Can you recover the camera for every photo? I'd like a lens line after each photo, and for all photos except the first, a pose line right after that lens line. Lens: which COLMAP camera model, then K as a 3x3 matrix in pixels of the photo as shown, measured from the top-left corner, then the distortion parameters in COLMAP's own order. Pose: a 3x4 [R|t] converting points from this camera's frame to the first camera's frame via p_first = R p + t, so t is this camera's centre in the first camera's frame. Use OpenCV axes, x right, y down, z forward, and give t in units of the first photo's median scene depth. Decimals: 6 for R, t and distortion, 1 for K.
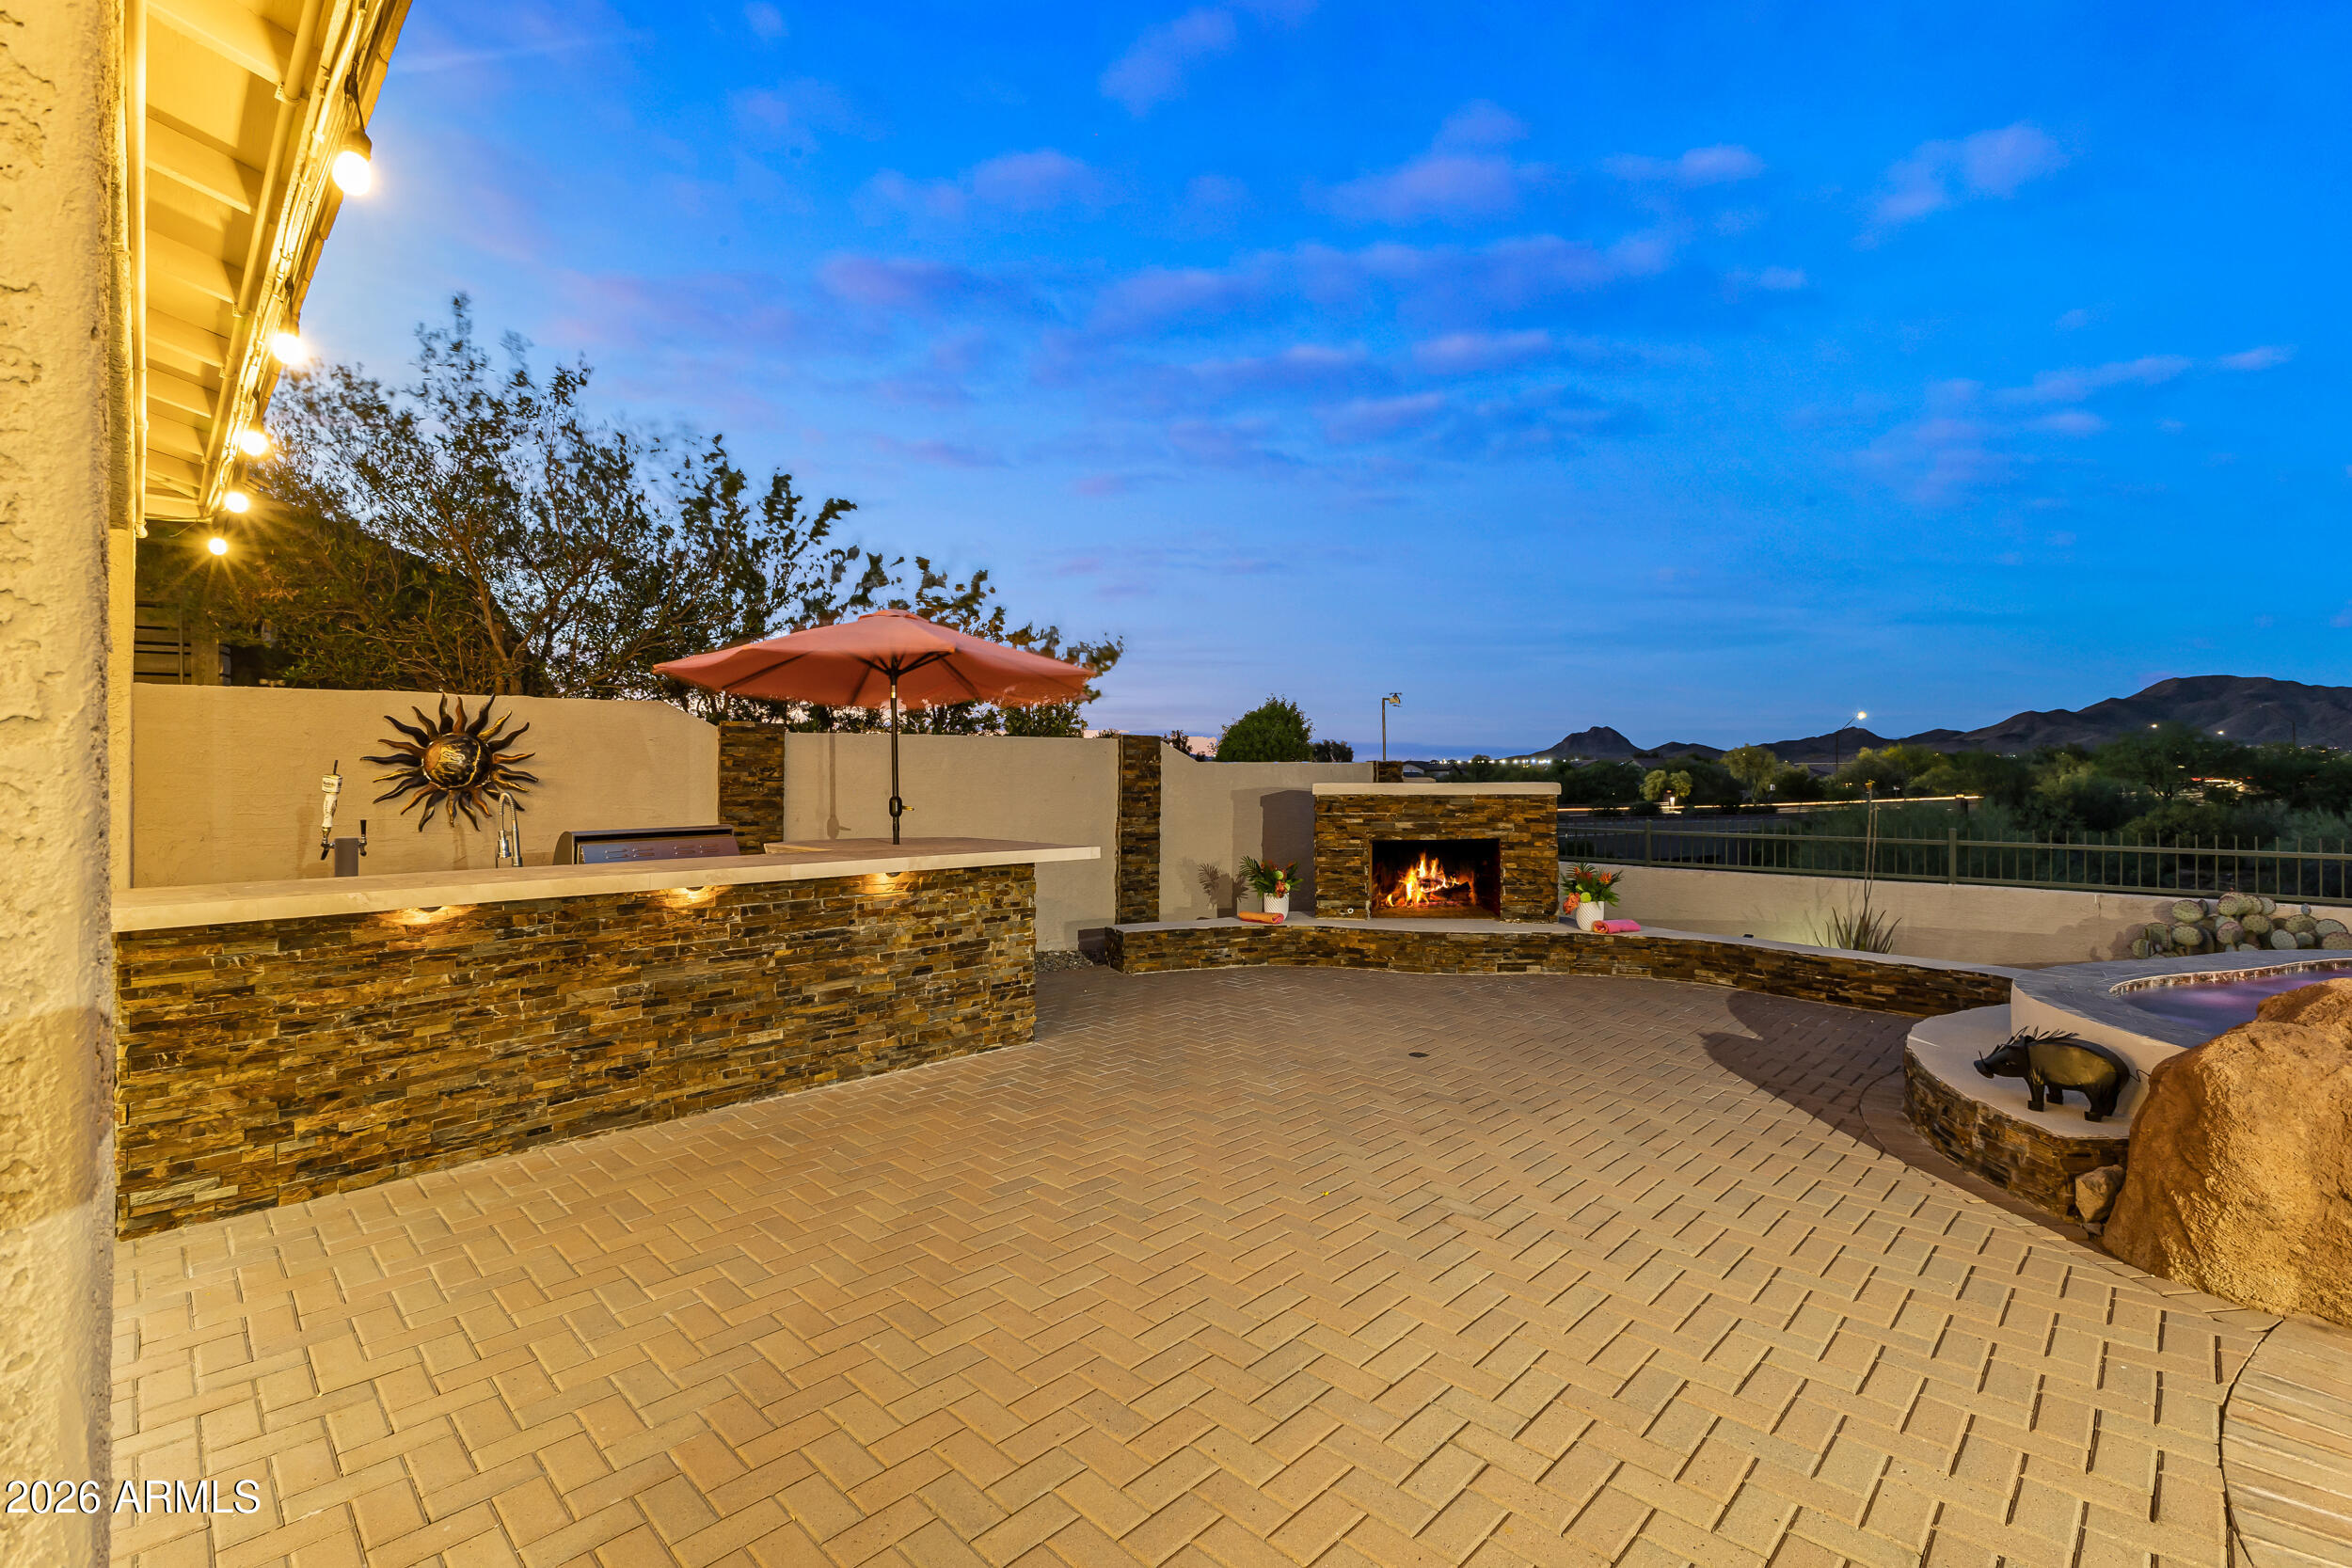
lens RADIAL K [[1025.7, 0, 1179.1], [0, 1025.7, 778.6], [0, 0, 1]] dist [0.000248, -0.000078]
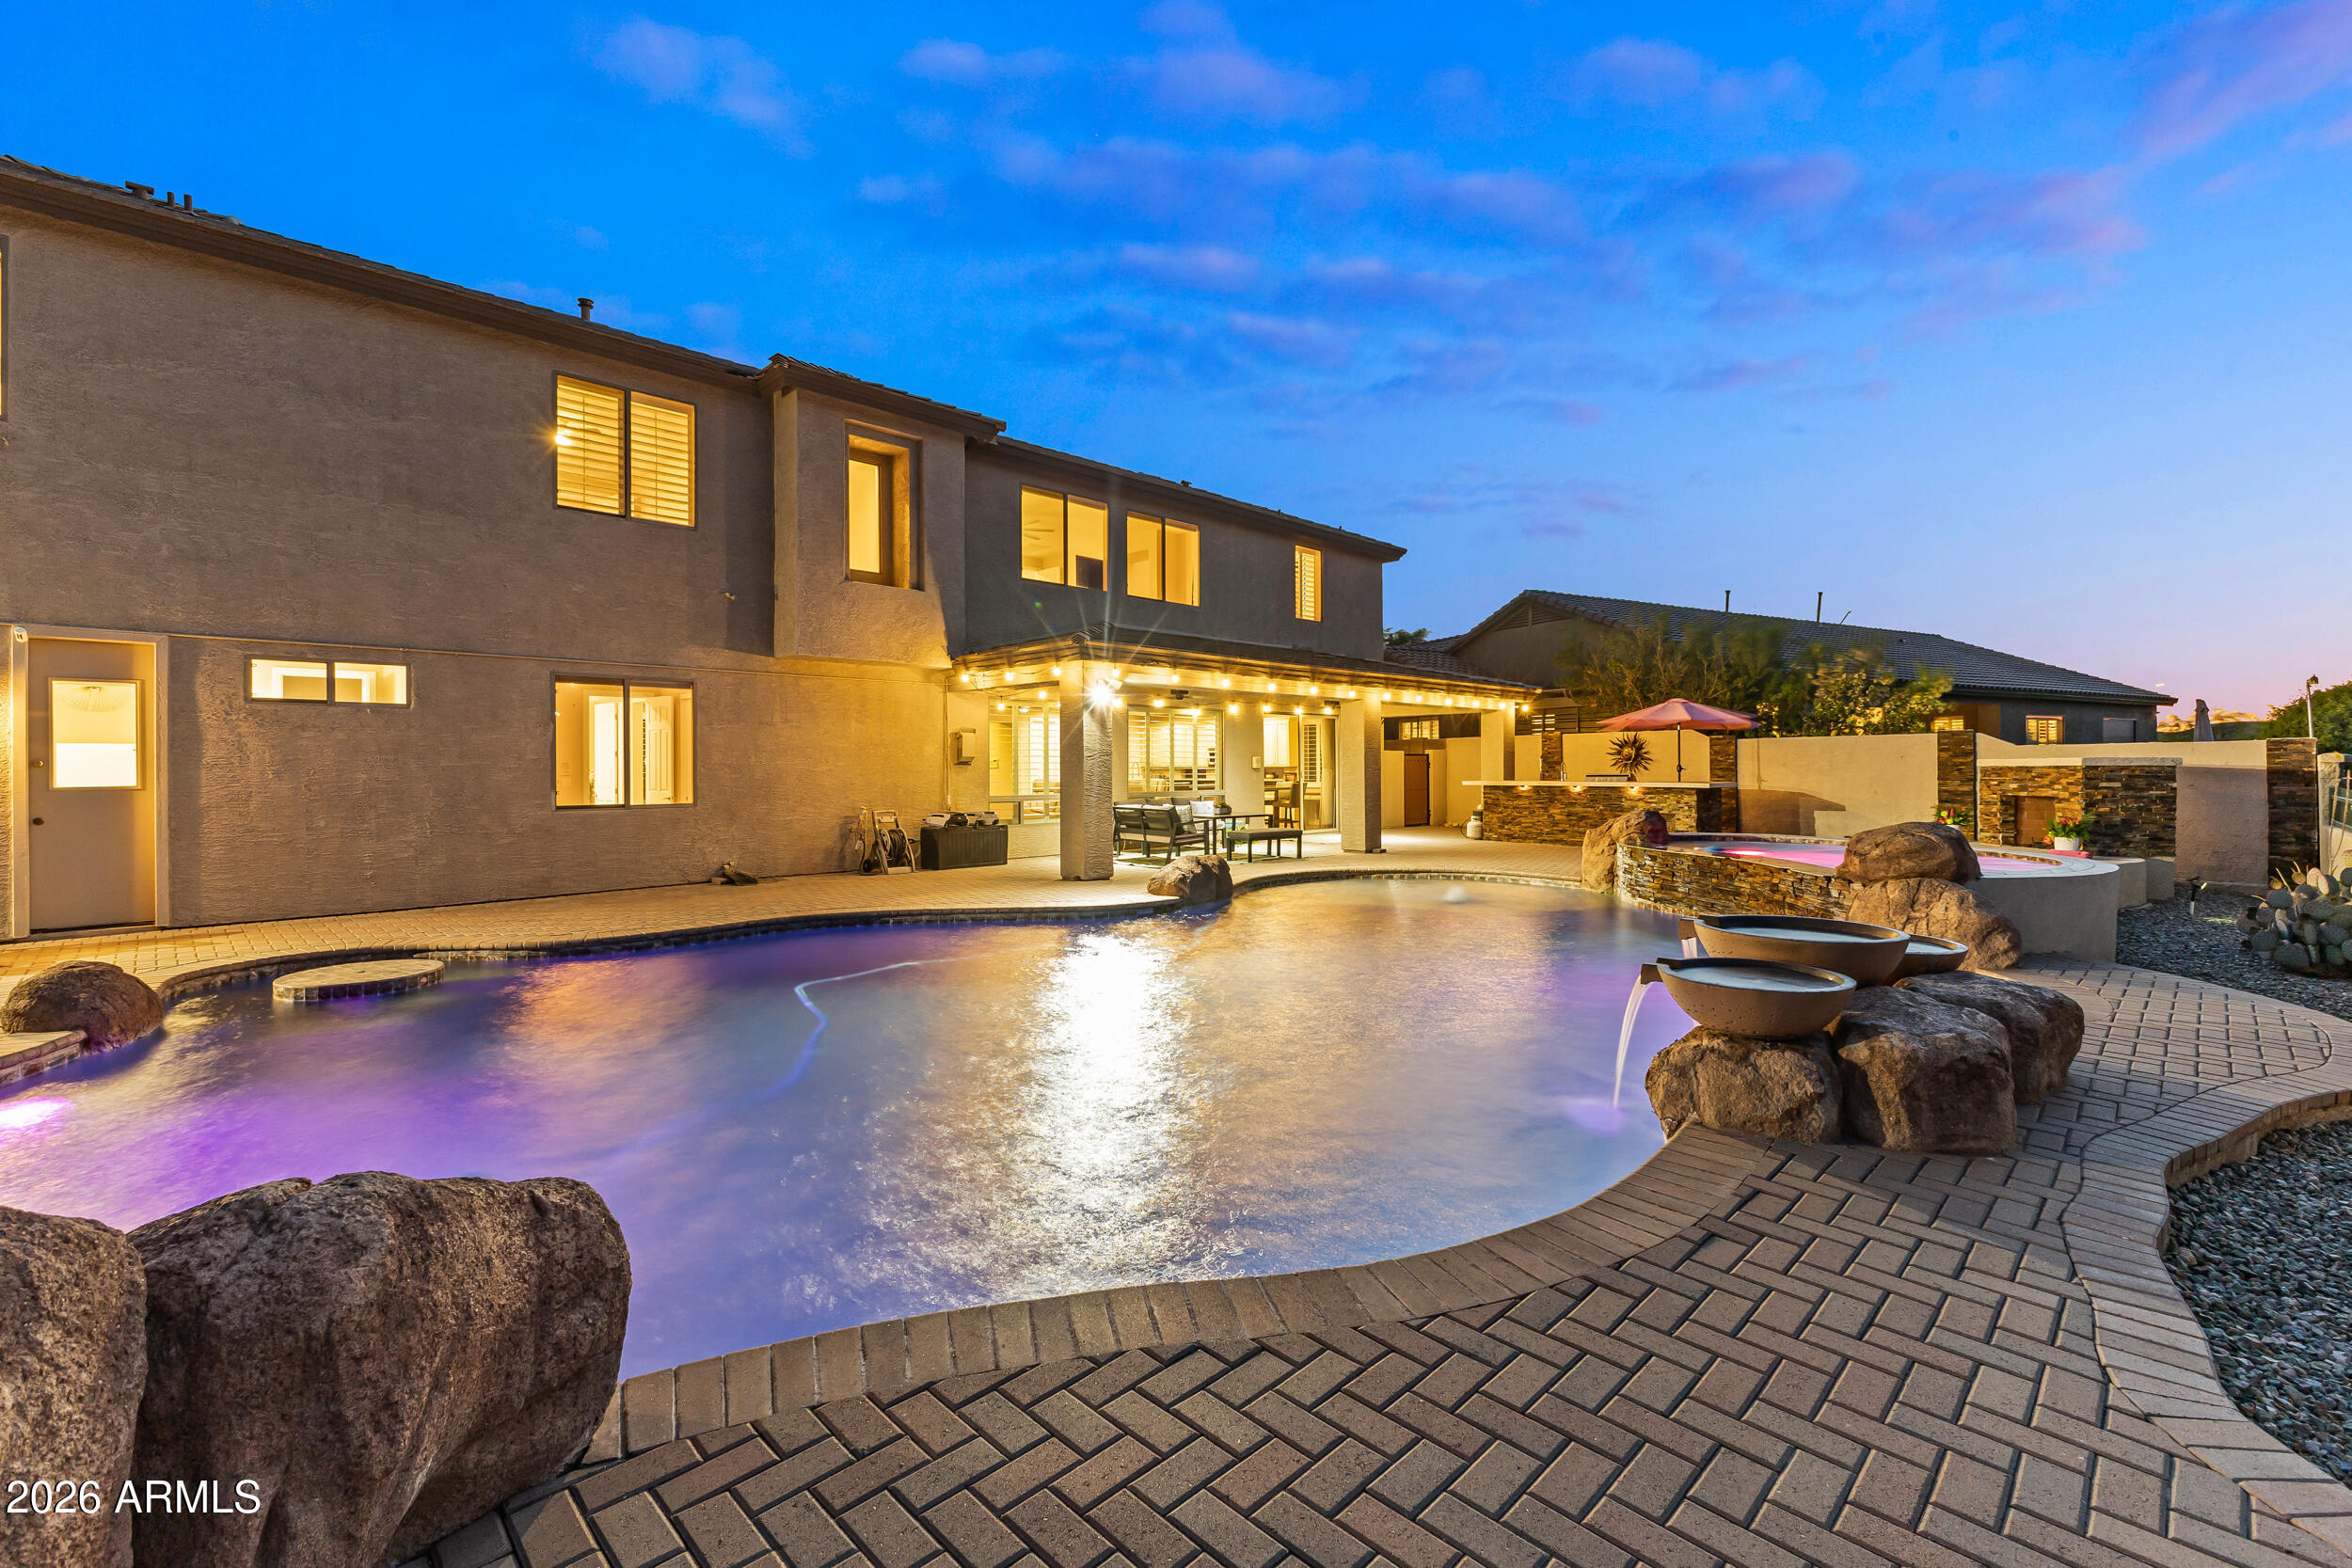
lens RADIAL K [[1025.7, 0, 1179.1], [0, 1025.7, 778.6], [0, 0, 1]] dist [0.000248, -0.000078]
pose [[-0.003924, 0.011681, -0.999924, 2.307668], [0.001106, 0.999931, 0.011677, 0.019890], [0.999992, -0.001060, -0.003936, -0.323067]]
